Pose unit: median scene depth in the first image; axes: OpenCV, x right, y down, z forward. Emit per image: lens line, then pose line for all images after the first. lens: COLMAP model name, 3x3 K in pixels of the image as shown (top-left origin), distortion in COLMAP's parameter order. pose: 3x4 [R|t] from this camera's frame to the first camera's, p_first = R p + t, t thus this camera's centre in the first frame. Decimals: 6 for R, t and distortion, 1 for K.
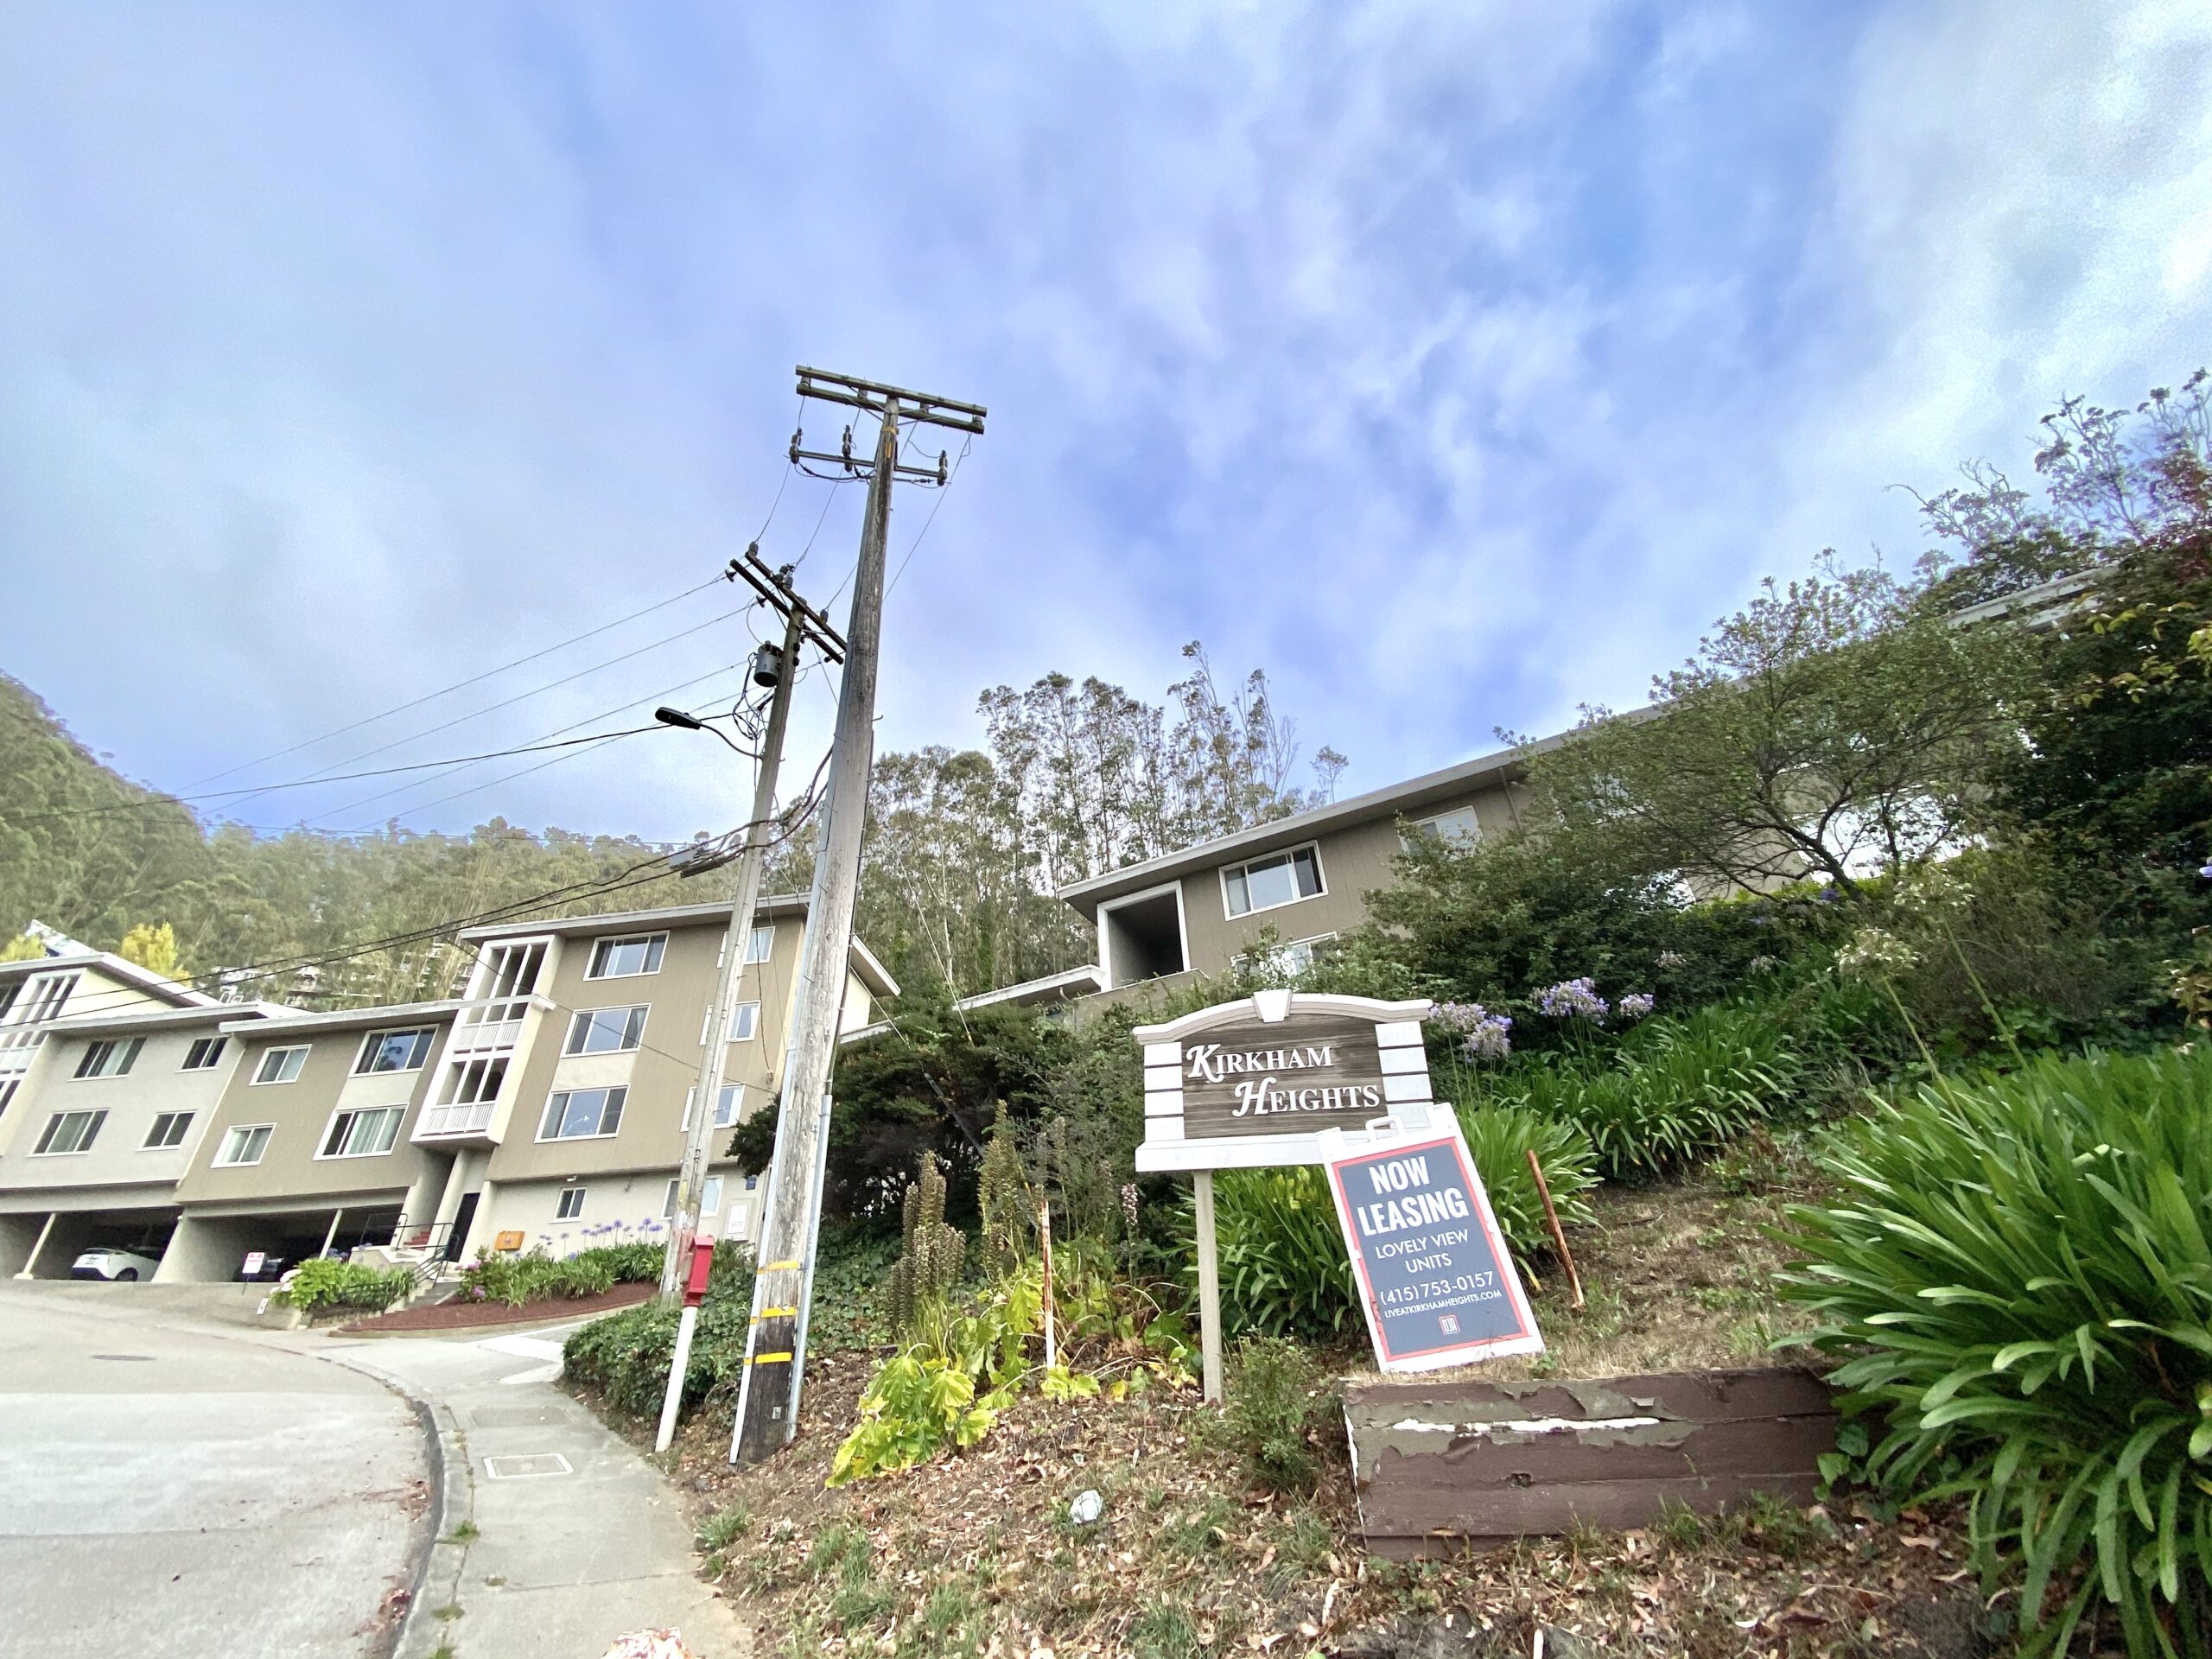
lens RADIAL K [[902.7, 0, 1114.7], [0, 902.7, 825.0], [0, 0, 1]] dist [0.008134, -0.013889]
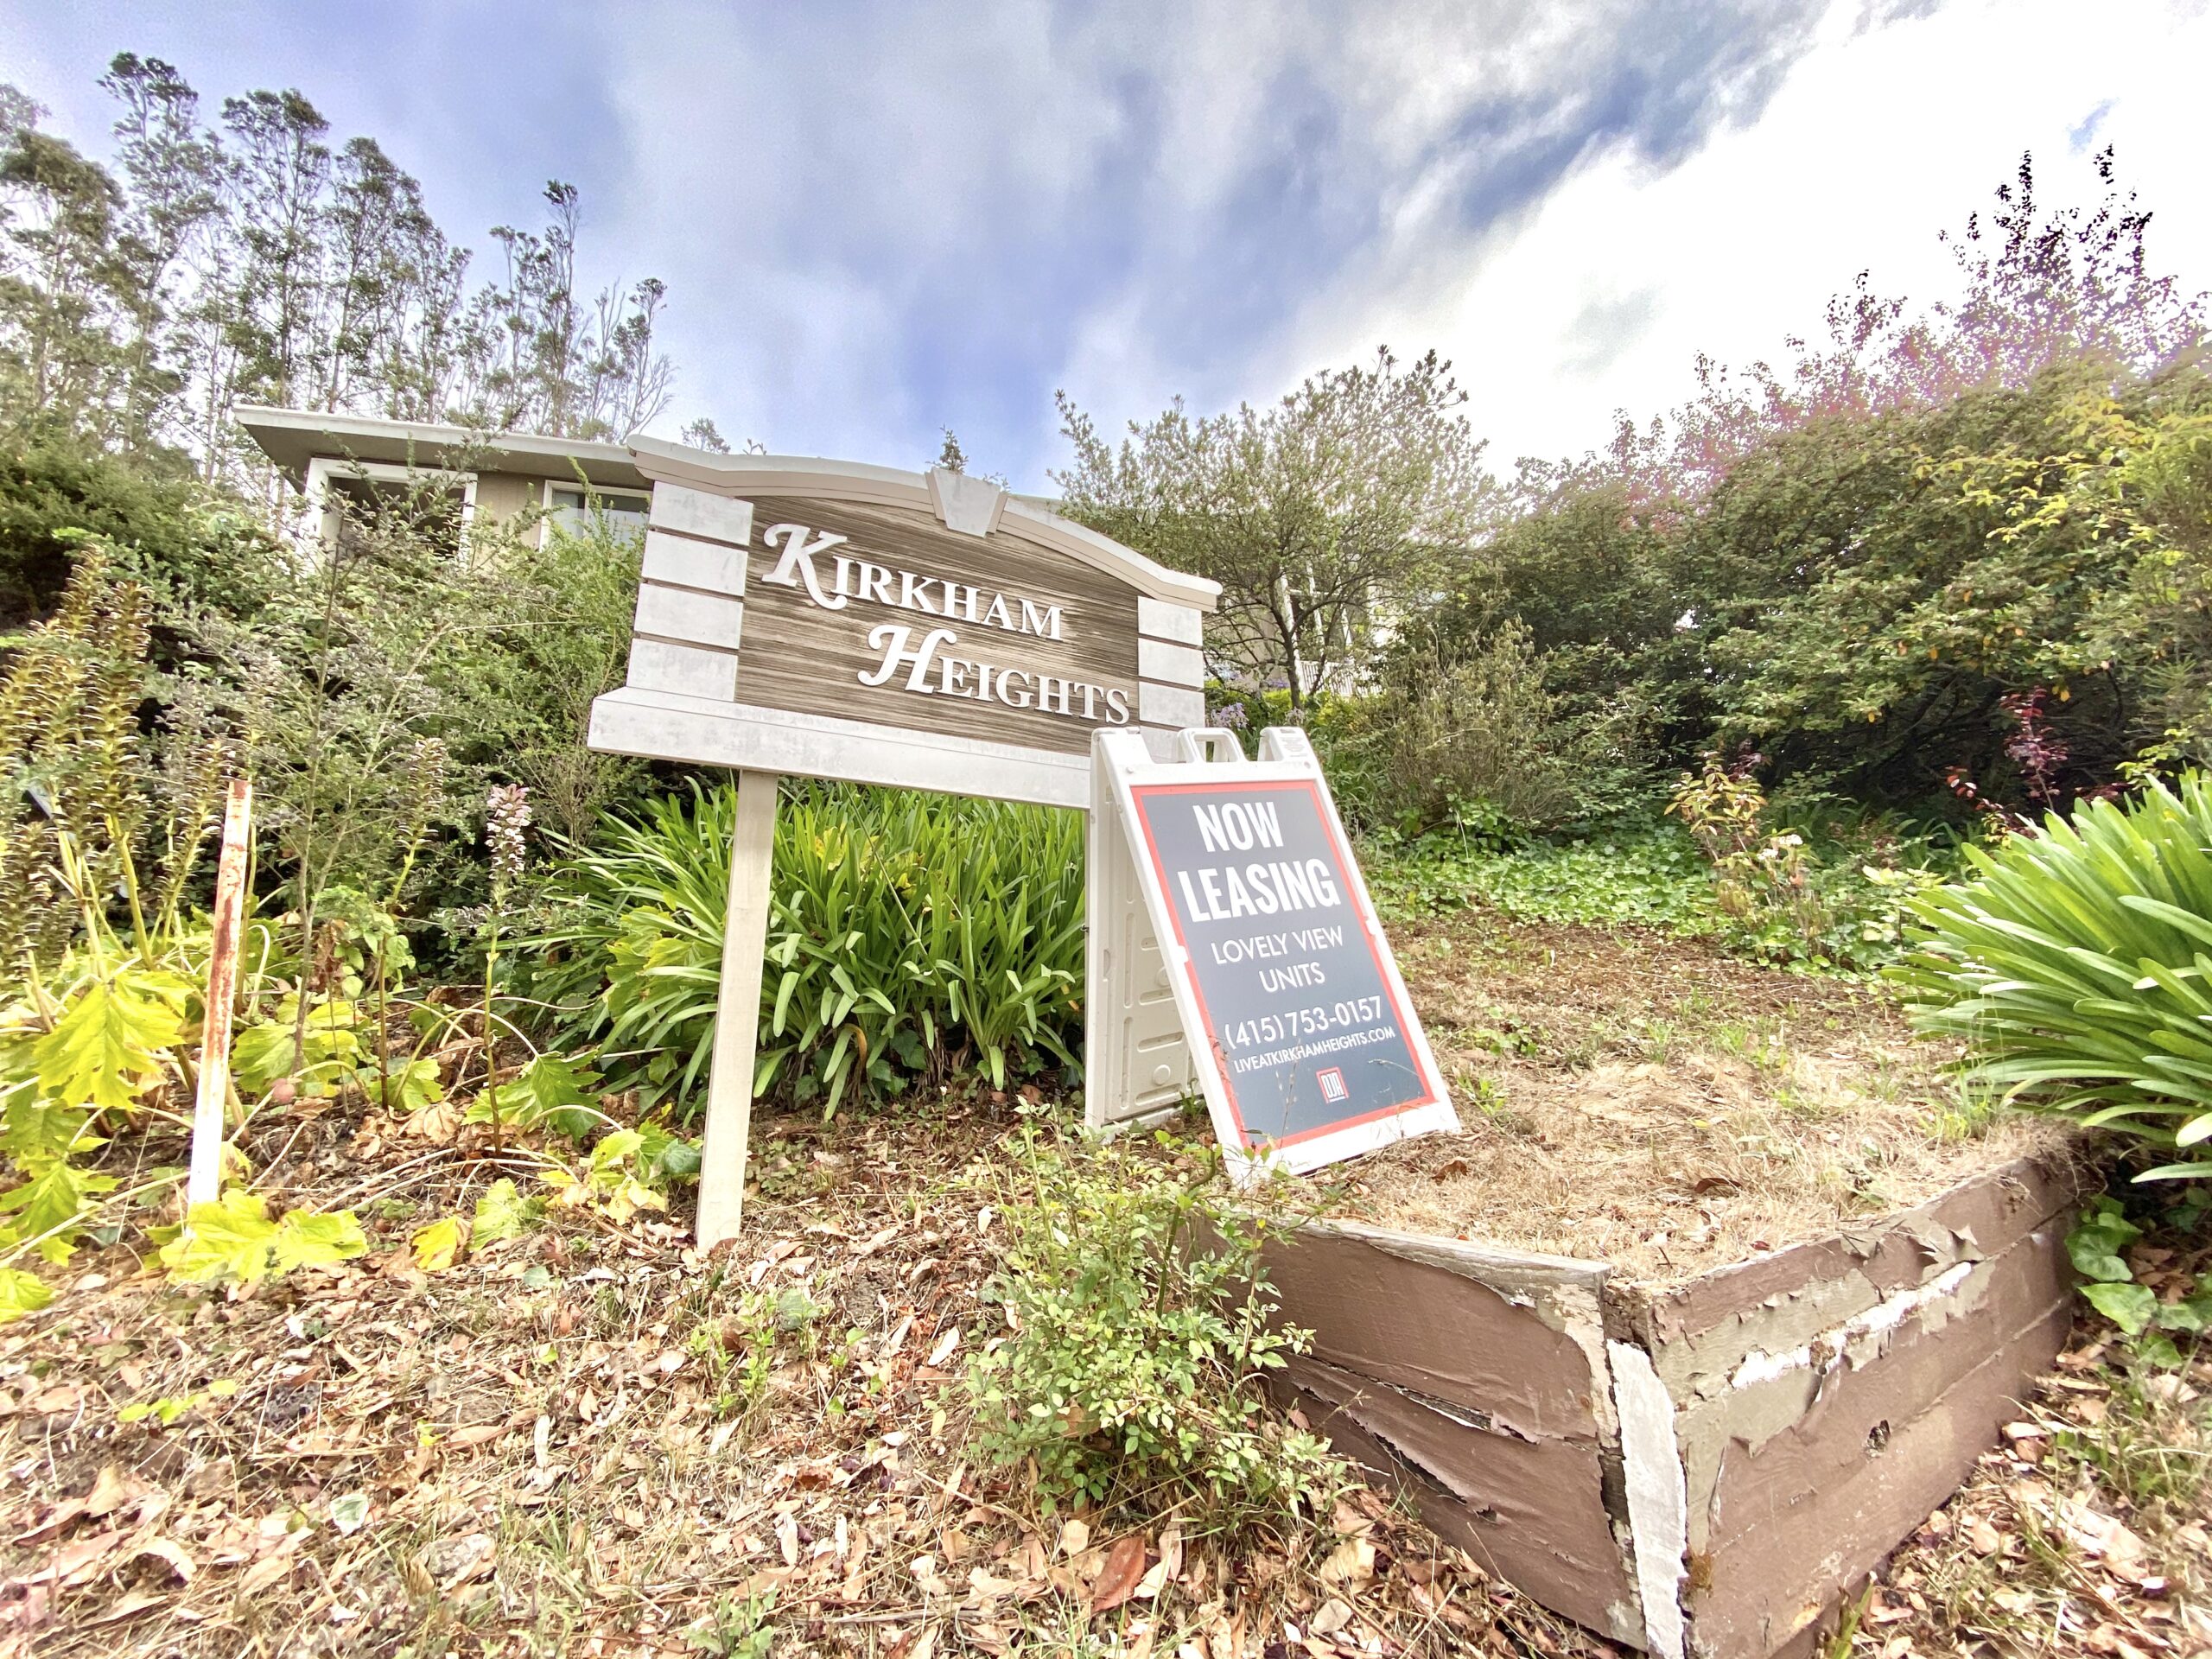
lens RADIAL K [[902.7, 0, 1139.9], [0, 902.7, 814.0], [0, 0, 1]] dist [0.008134, -0.013889]
pose [[0.689259, 0.174797, 0.703113, -0.087383], [-0.344135, 0.932984, 0.105410, 0.288541], [-0.637569, -0.314620, 0.703221, 0.555706]]
